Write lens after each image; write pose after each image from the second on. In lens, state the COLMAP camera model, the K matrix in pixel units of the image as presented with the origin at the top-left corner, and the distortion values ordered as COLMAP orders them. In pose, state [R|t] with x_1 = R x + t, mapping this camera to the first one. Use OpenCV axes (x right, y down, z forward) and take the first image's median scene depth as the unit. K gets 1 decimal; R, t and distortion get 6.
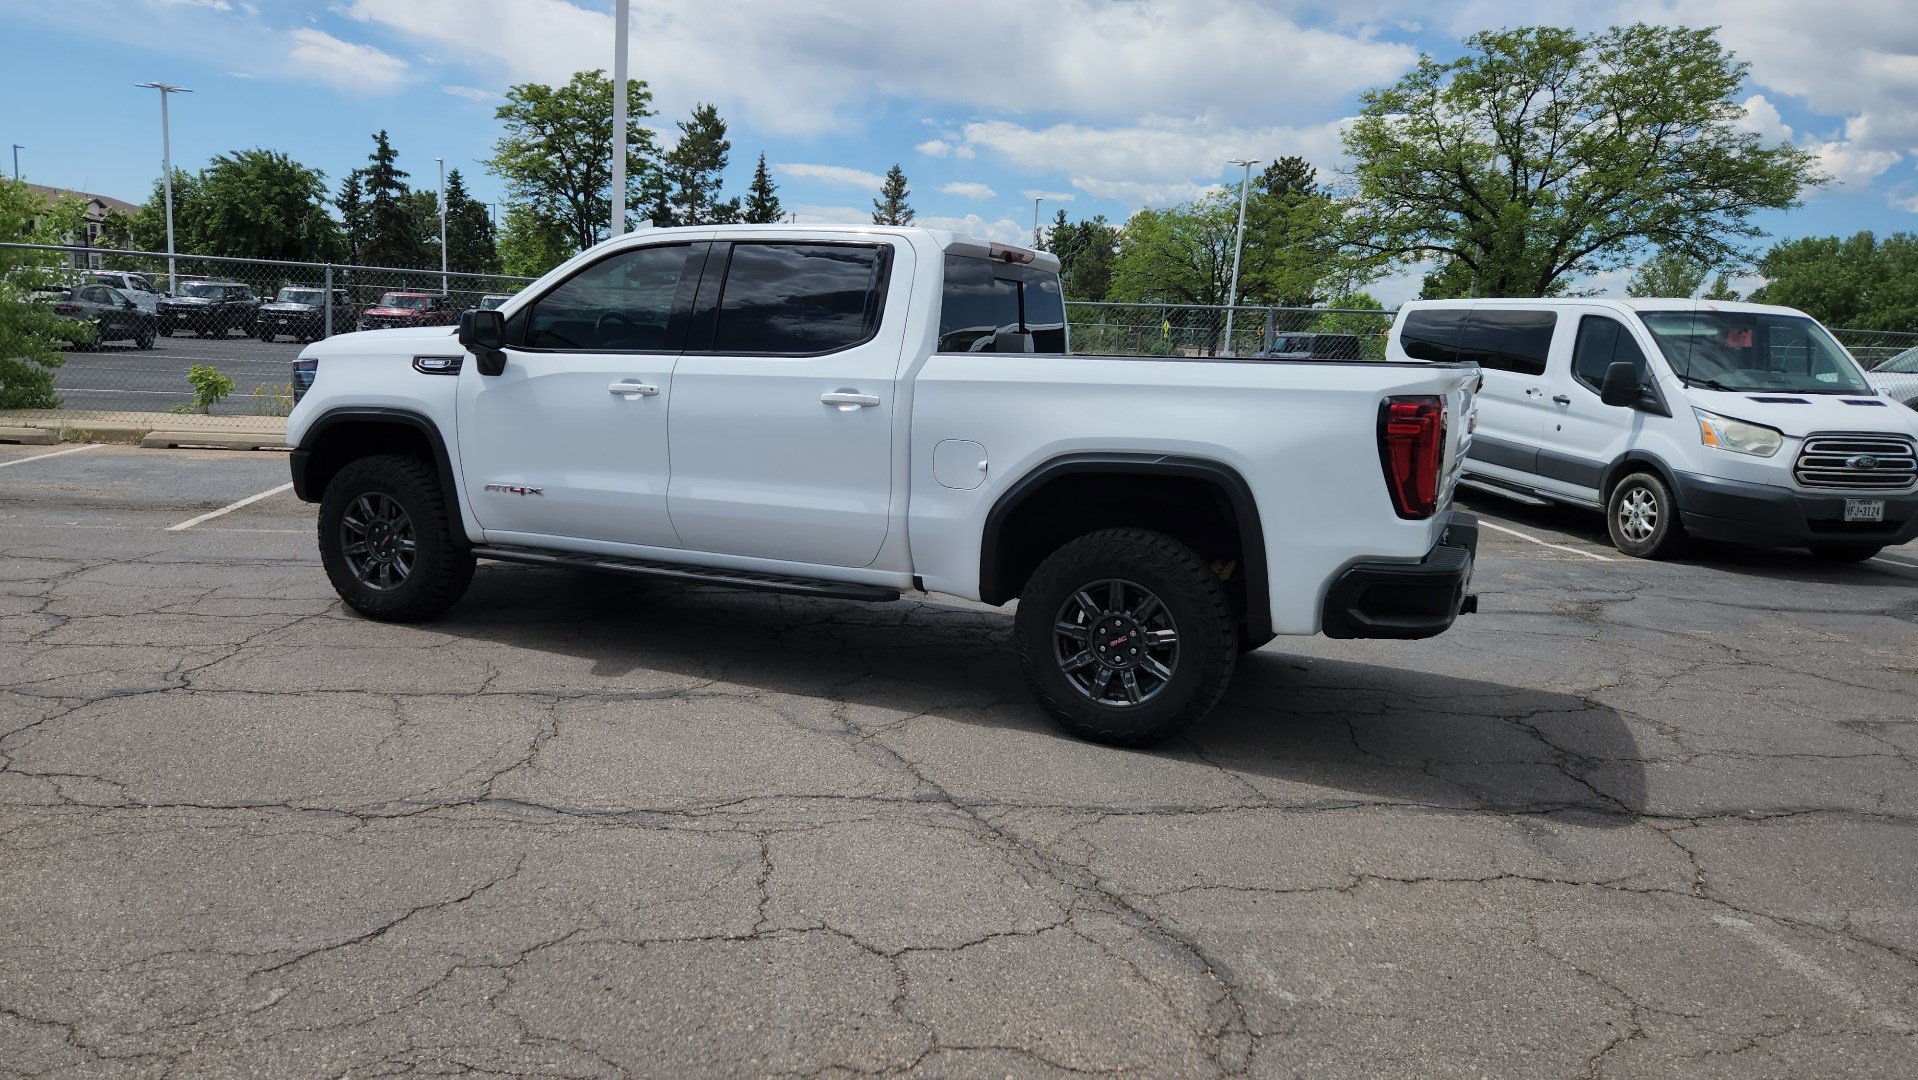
lens RADIAL K [[1280.6, 0, 923.9], [0, 1280.6, 552.0], [0, 0, 1]] dist [0.071085, -0.059003]
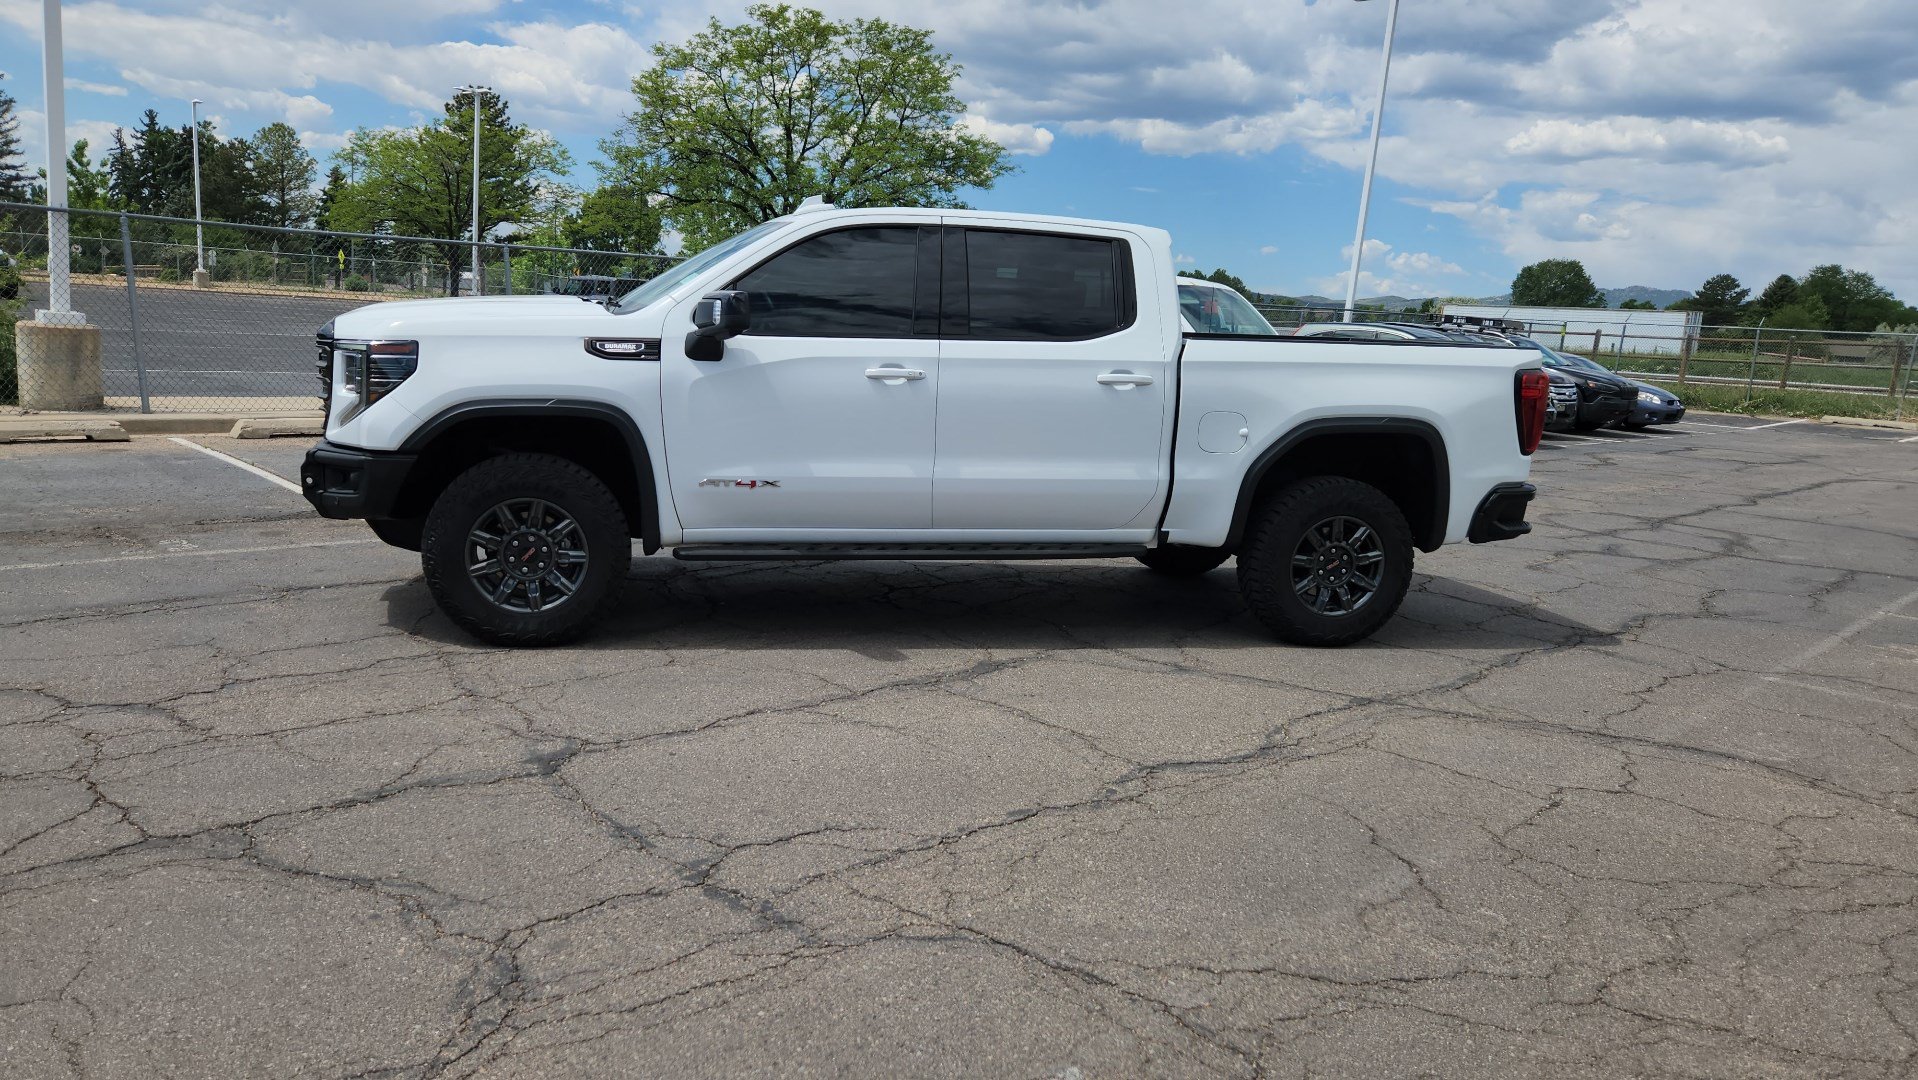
lens RADIAL K [[1290.1, 0, 926.6], [0, 1290.1, 542.7], [0, 0, 1]] dist [0.070612, -0.055258]
pose [[0.800248, -0.101414, 0.591032, -0.698685], [0.077428, 0.994820, 0.065862, -0.051518], [-0.594650, -0.006944, 0.803955, 0.152267]]
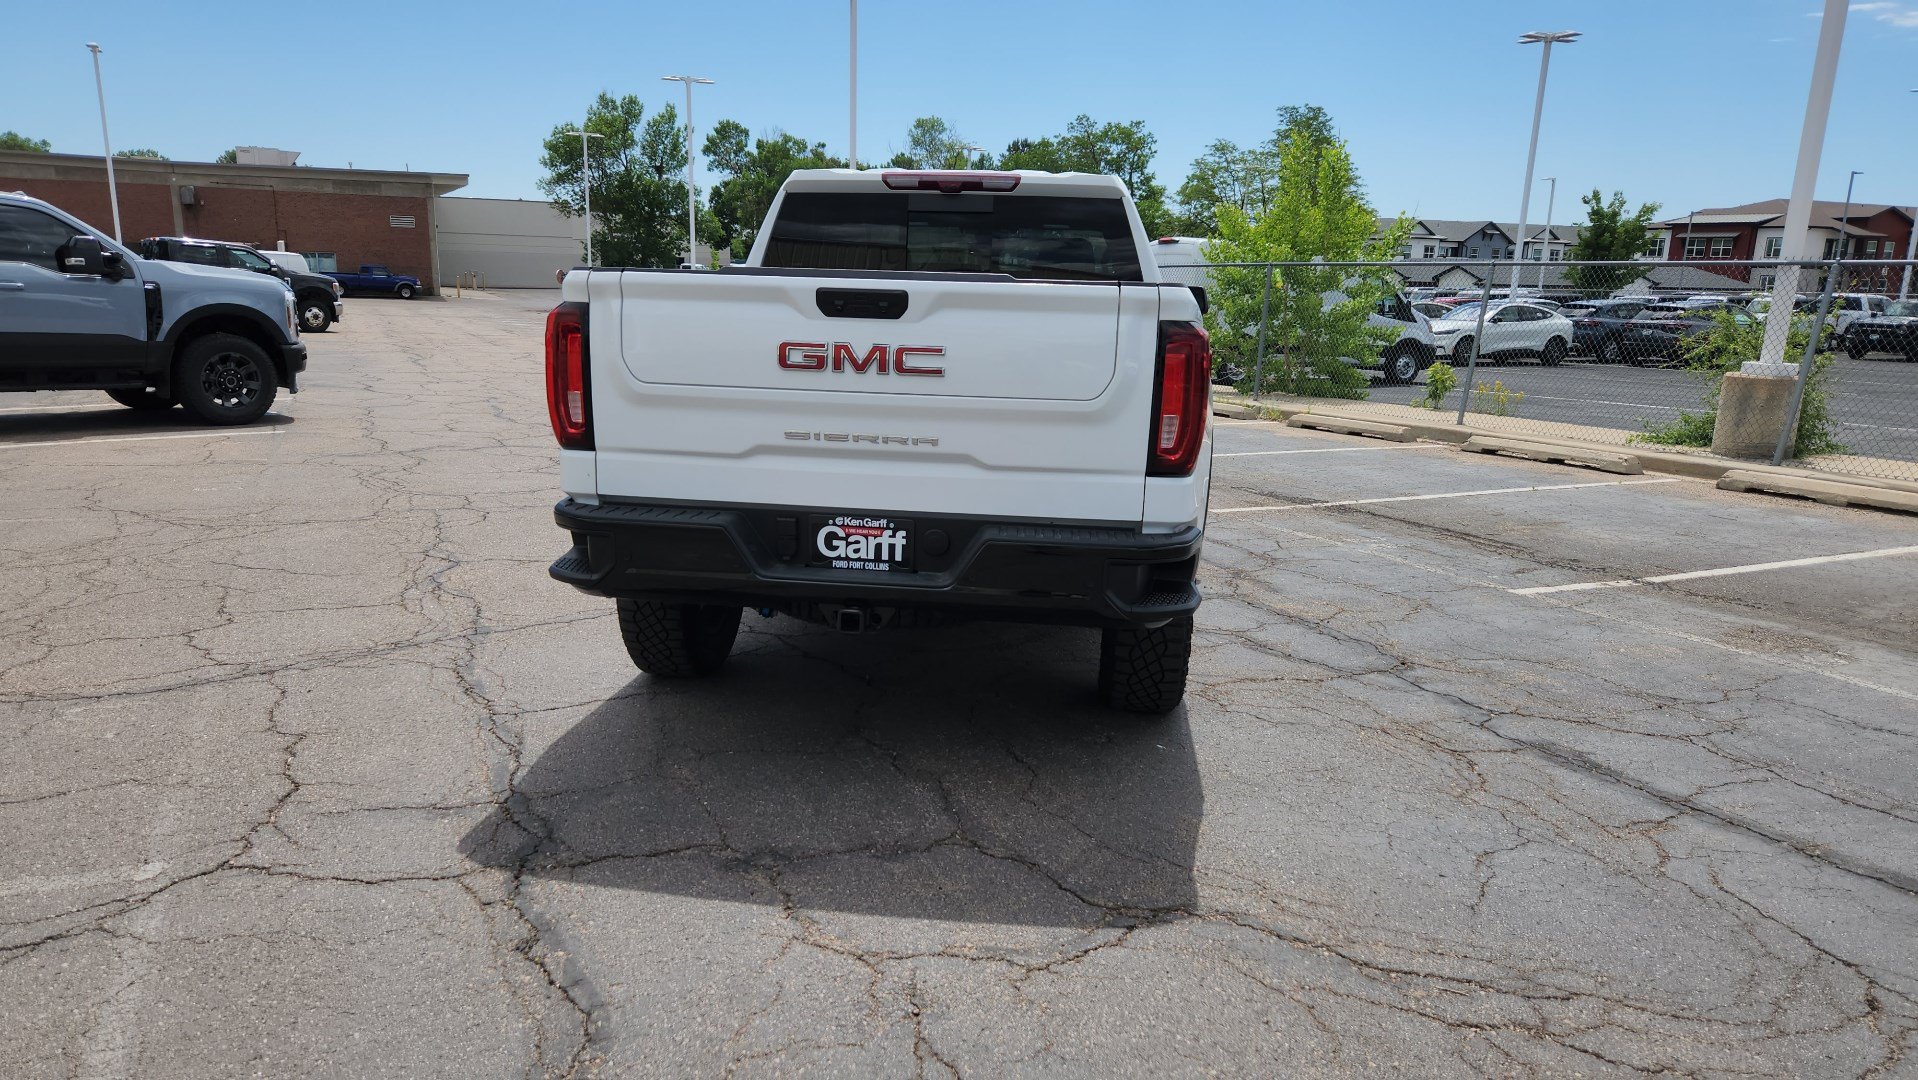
lens RADIAL K [[1280.6, 0, 923.9], [0, 1280.6, 552.0], [0, 0, 1]] dist [0.071085, -0.059003]
pose [[0.290540, 0.151916, -0.944726, 0.865572], [-0.175850, 0.978978, 0.103343, -0.059769], [0.940565, 0.136105, 0.311147, 0.655704]]
